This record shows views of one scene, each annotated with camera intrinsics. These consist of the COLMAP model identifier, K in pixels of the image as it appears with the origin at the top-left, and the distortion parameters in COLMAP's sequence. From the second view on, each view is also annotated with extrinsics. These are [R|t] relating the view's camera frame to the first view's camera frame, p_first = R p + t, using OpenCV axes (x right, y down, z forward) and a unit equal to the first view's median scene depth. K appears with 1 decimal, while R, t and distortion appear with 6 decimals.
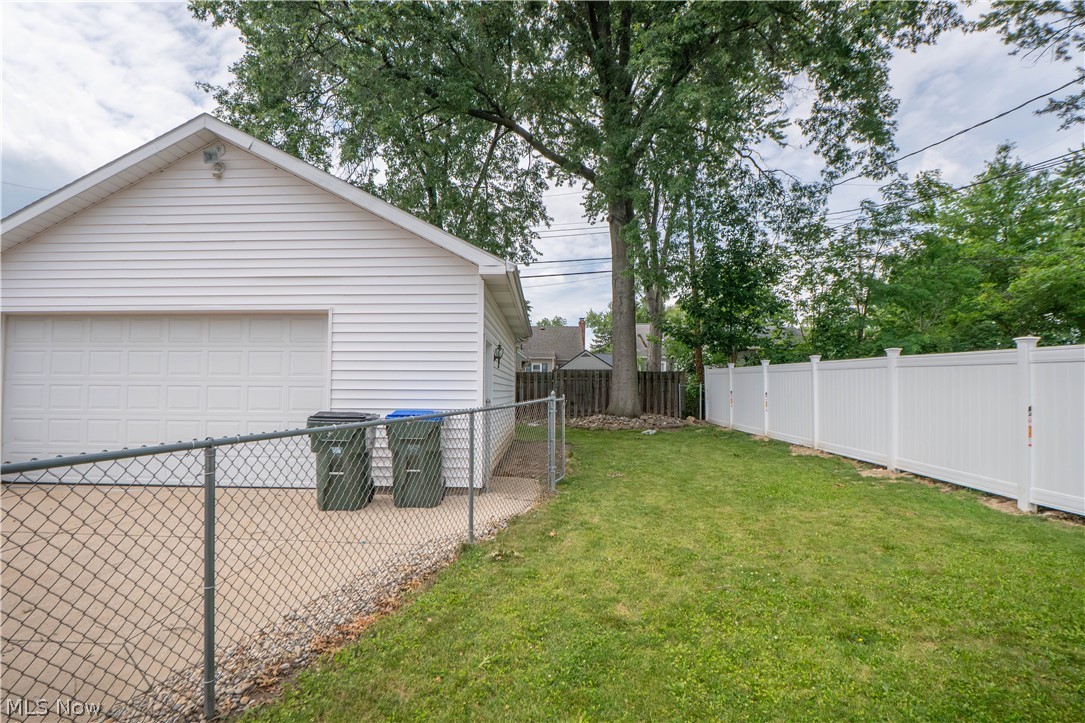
lens RADIAL K [[509.9, 0, 542.1], [0, 509.9, 363.4], [0, 0, 1]] dist [-0.038754, 0.001078]
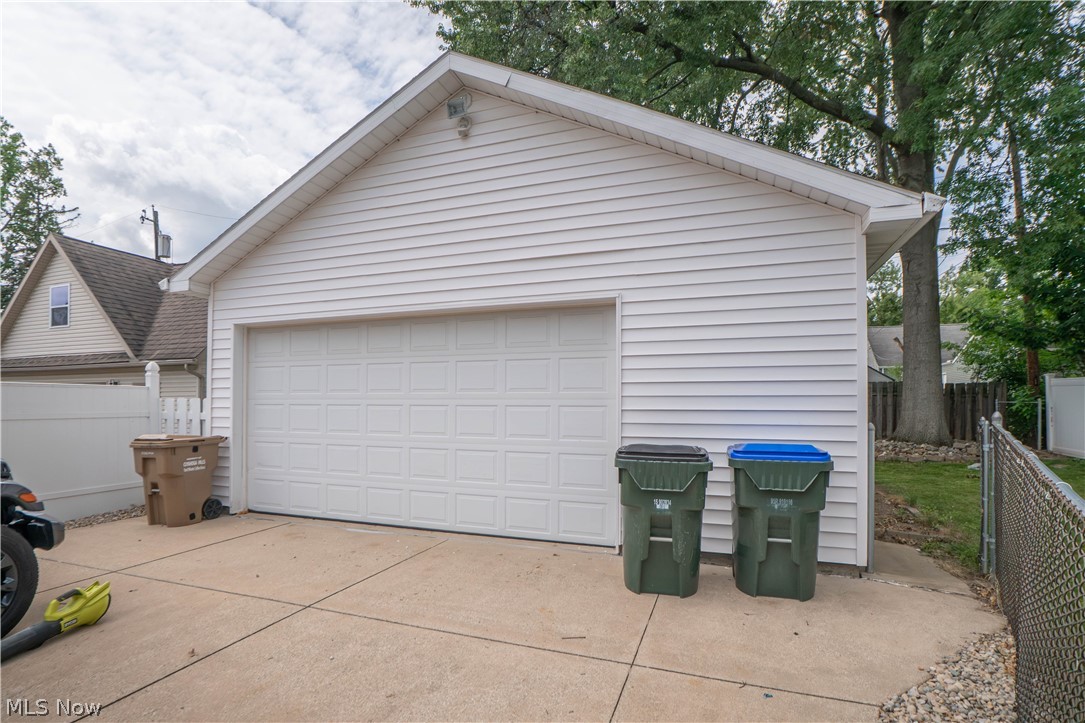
lens RADIAL K [[543.2, 0, 523.7], [0, 543.2, 395.0], [0, 0, 1]] dist [-0.041695, 0.008588]
pose [[0.941699, -0.007465, -0.336375, -0.148074], [0.018242, 0.999416, 0.028890, 0.003007], [0.335963, -0.033342, 0.941285, 0.120701]]
